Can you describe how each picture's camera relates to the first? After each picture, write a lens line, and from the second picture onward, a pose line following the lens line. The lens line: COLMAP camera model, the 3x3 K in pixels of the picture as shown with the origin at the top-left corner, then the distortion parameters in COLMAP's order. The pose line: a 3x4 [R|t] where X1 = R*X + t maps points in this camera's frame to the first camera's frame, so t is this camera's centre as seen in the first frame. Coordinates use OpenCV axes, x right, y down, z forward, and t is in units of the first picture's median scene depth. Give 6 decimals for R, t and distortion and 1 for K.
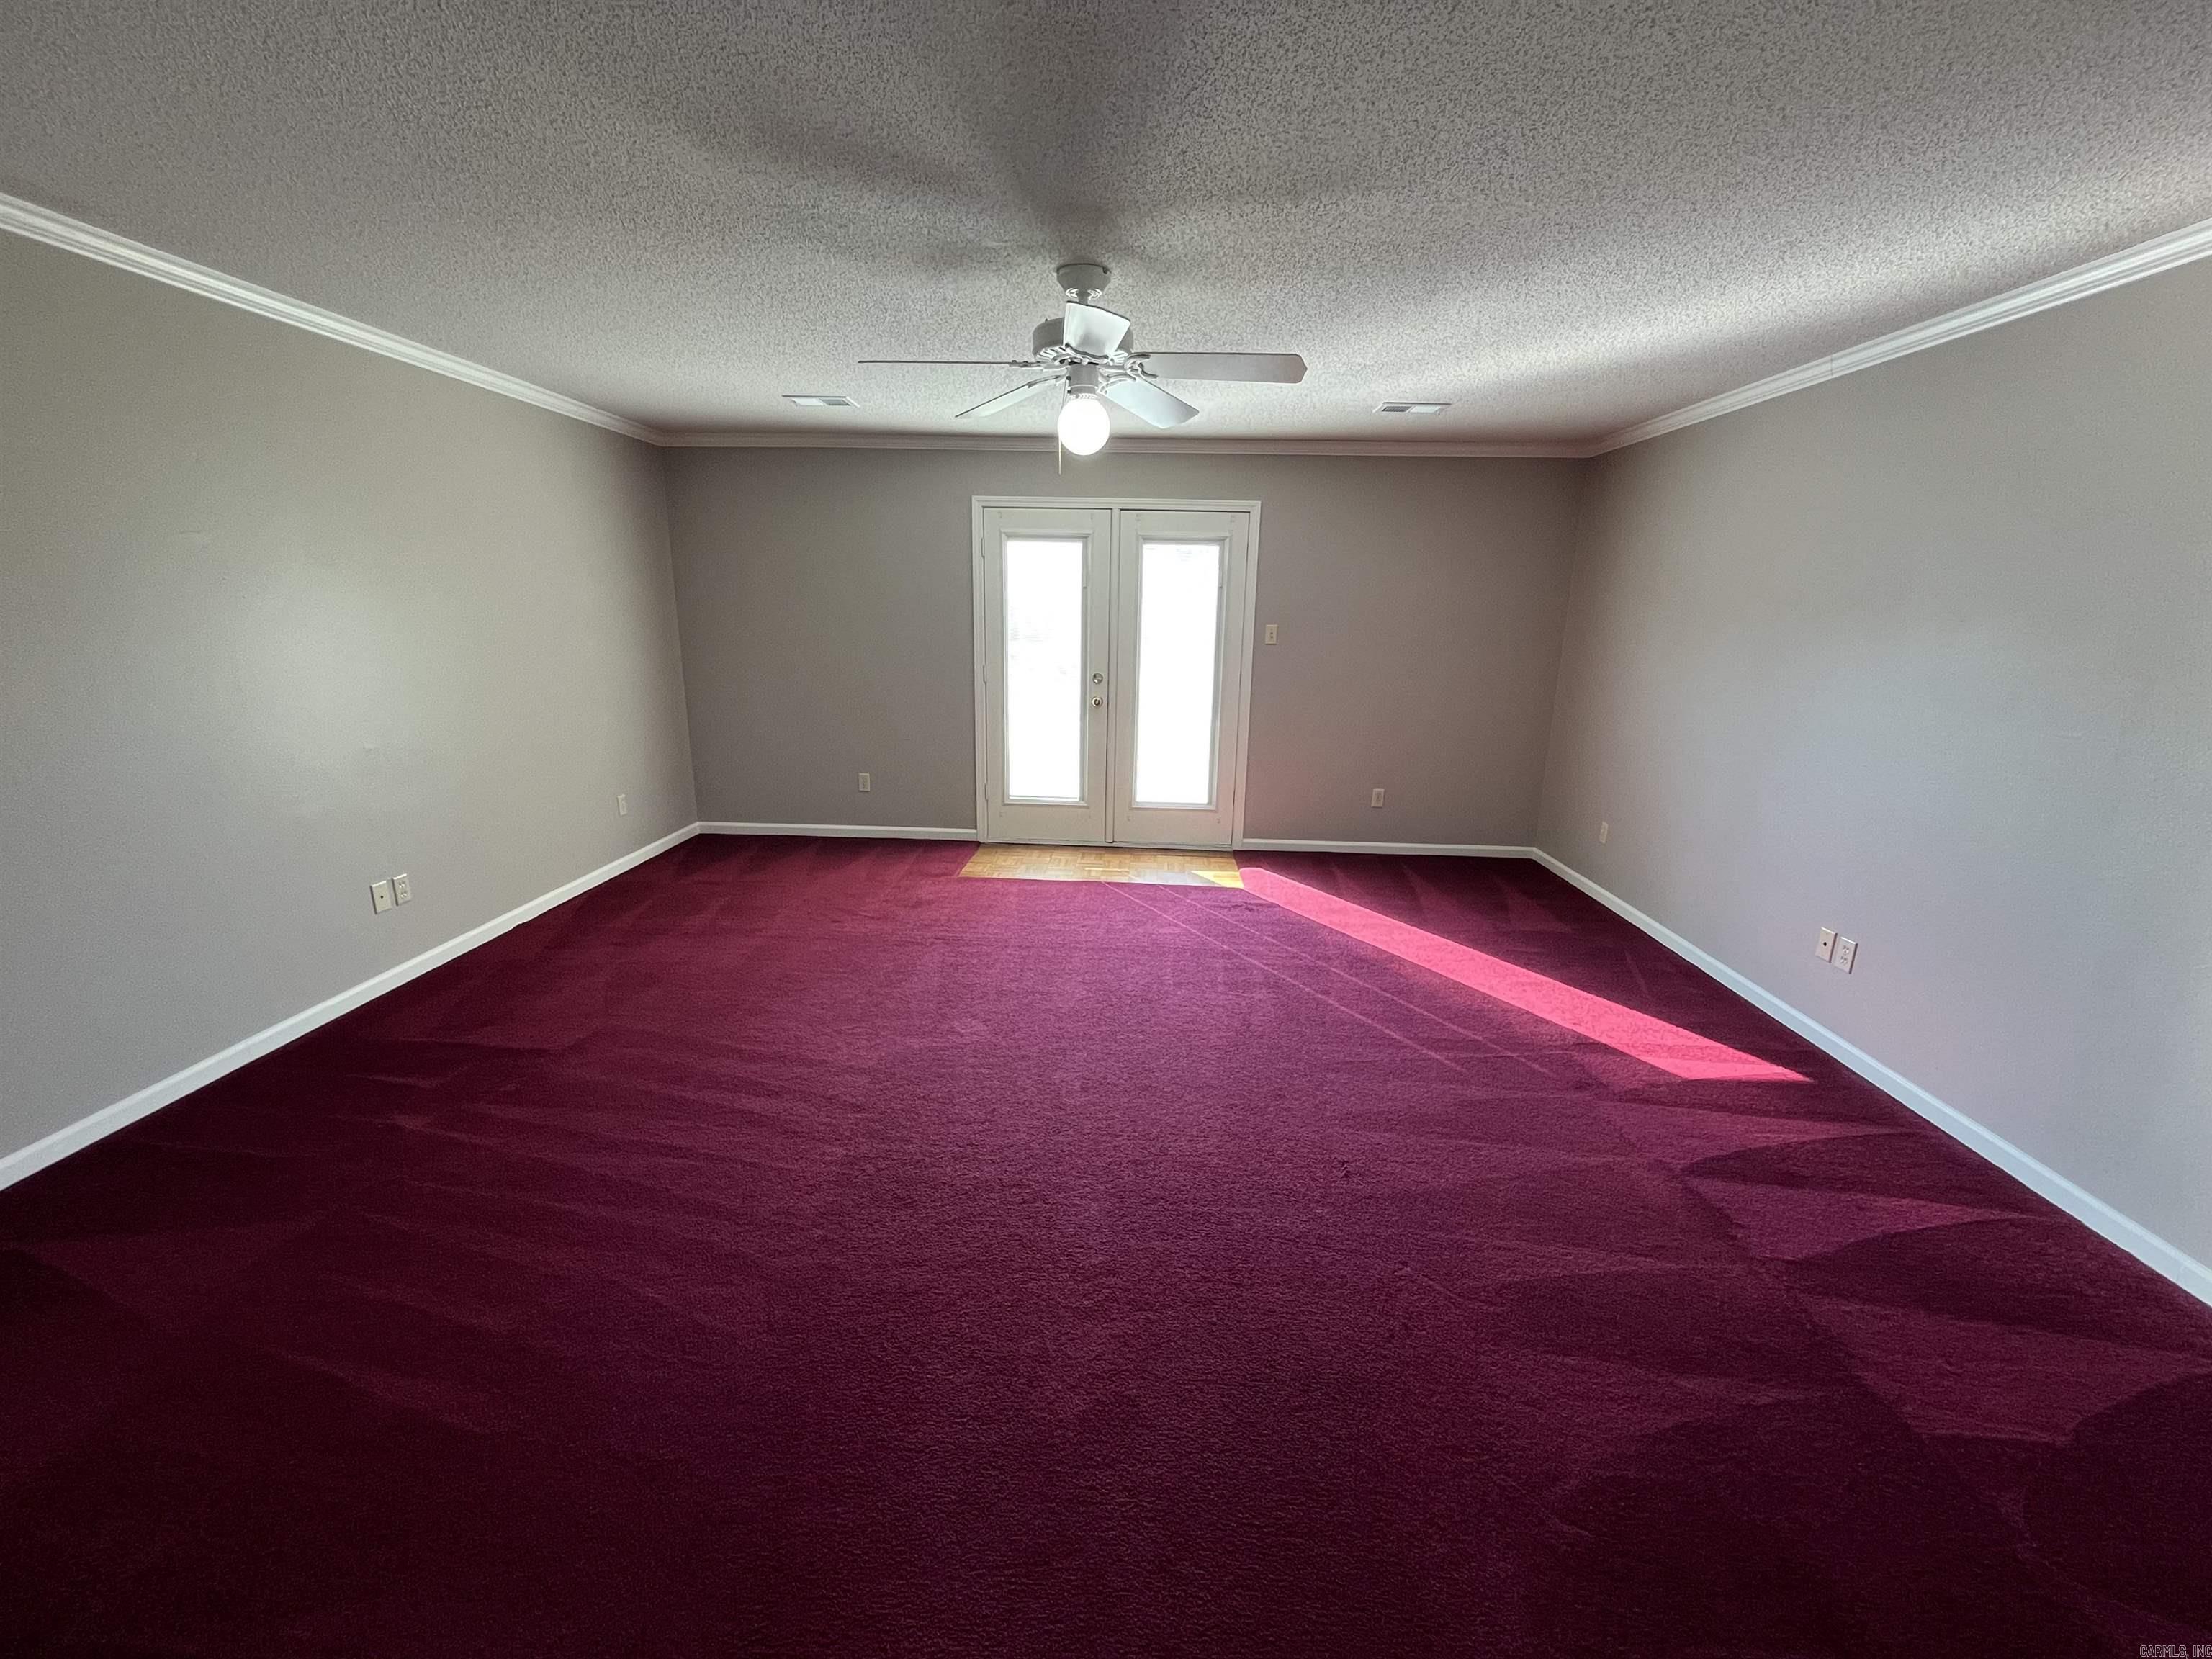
lens RADIAL K [[889.8, 0, 1106.9], [0, 889.8, 832.7], [0, 0, 1]] dist [-0.006506, 0.000328]
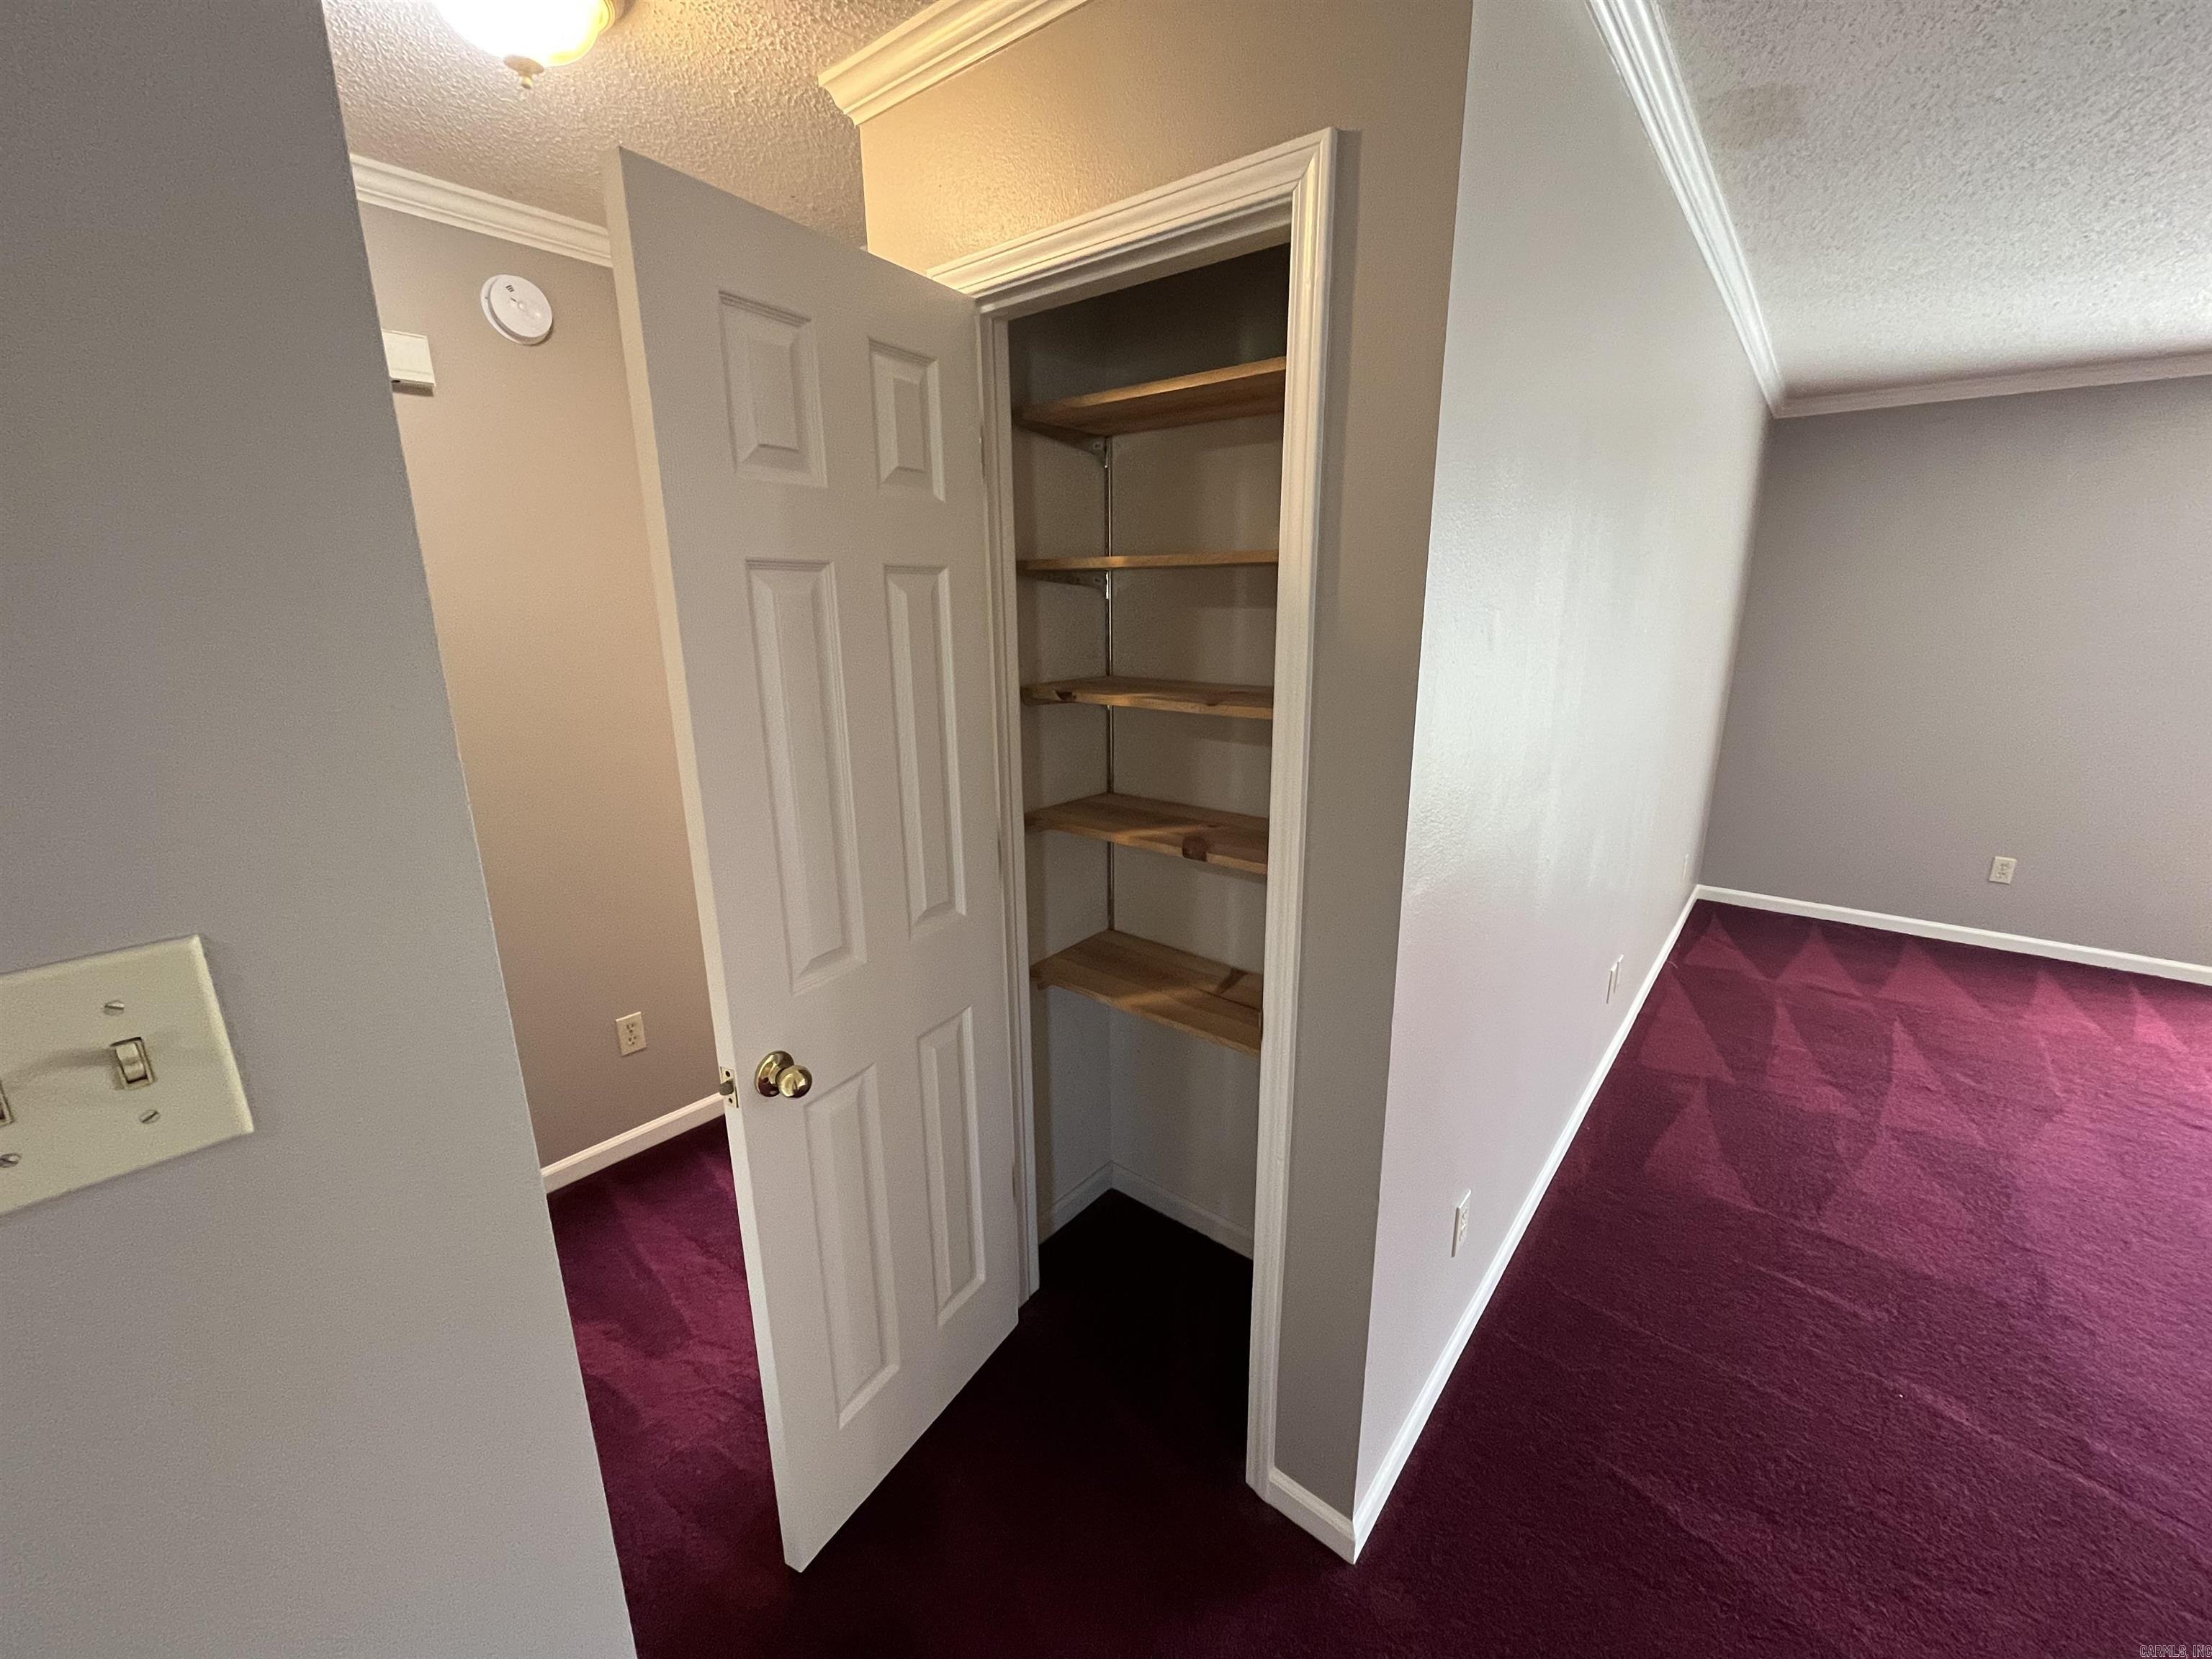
lens RADIAL K [[889.8, 0, 1101.7], [0, 889.8, 823.7], [0, 0, 1]] dist [-0.006506, 0.000328]
pose [[0.797051, 0.126635, -0.590486, -0.475120], [-0.131185, 0.990726, 0.035395, -0.027379], [0.589492, 0.049251, 0.806272, 0.025051]]
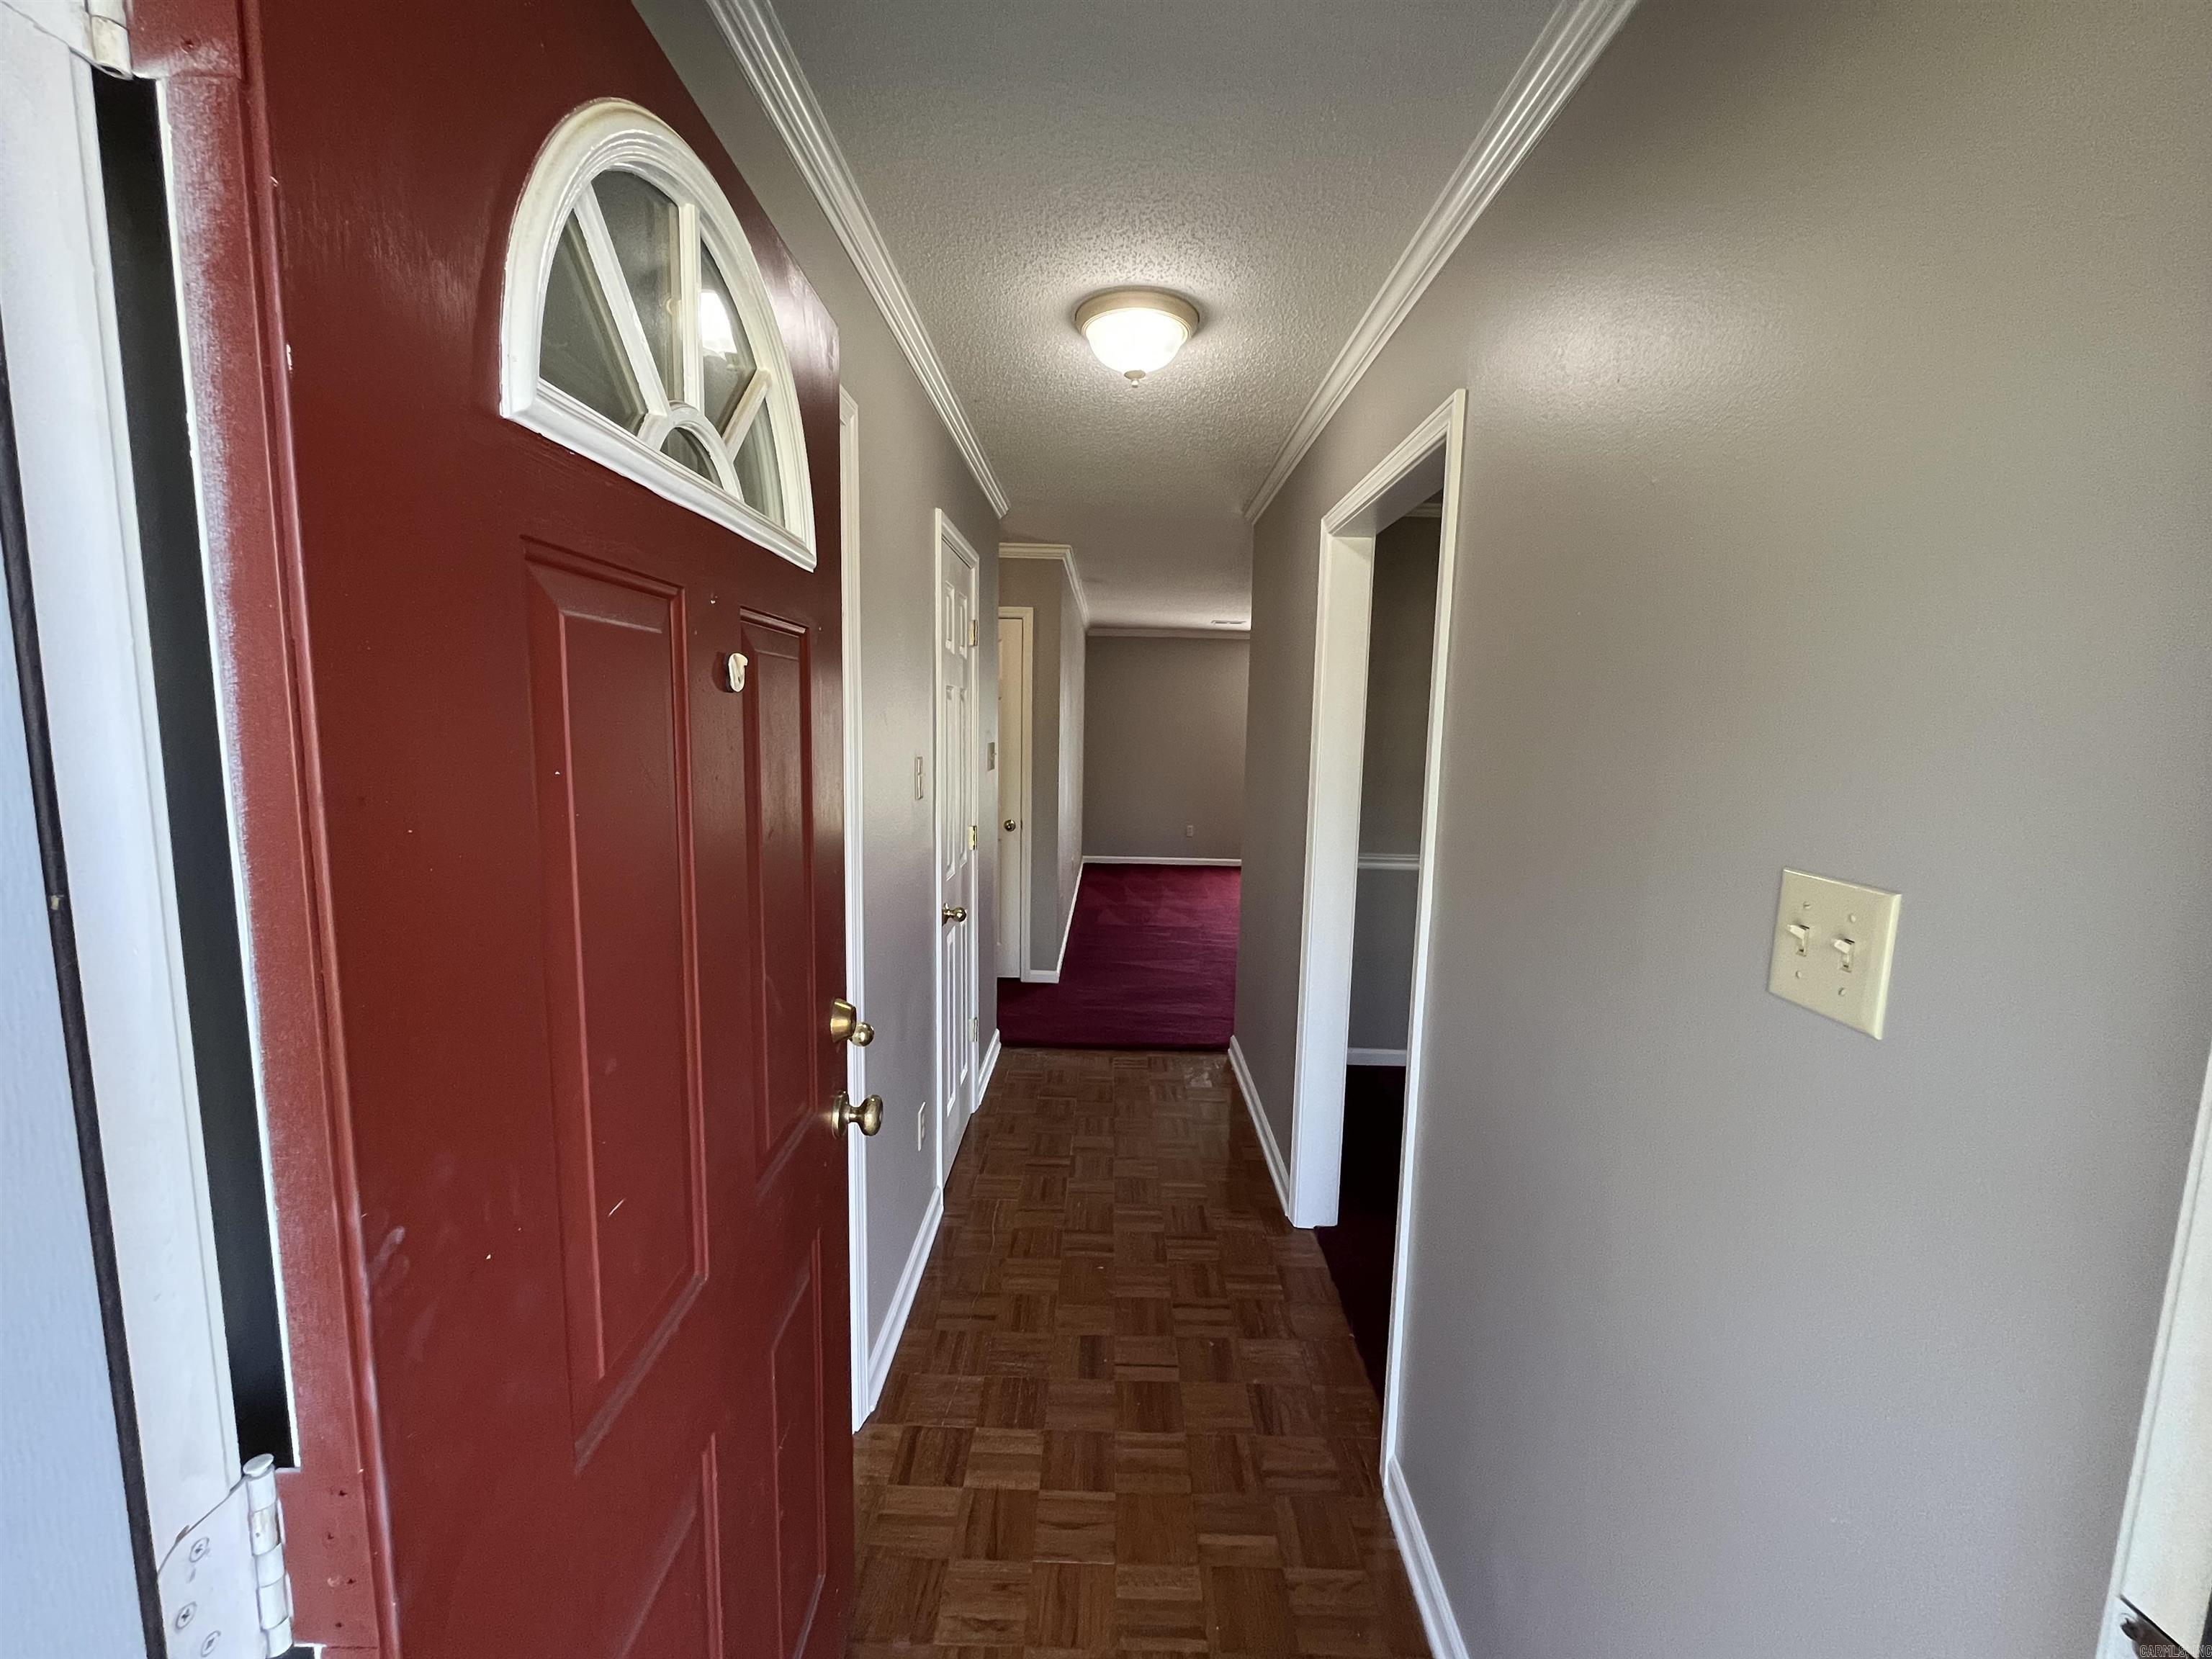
lens RADIAL K [[889.8, 0, 1094.2], [0, 889.8, 823.9], [0, 0, 1]] dist [-0.006506, 0.000328]
pose [[0.999842, -0.001588, 0.017680, -0.525544], [0.003988, 0.990623, -0.136568, 0.168371], [-0.017297, 0.136617, 0.990473, -0.683499]]
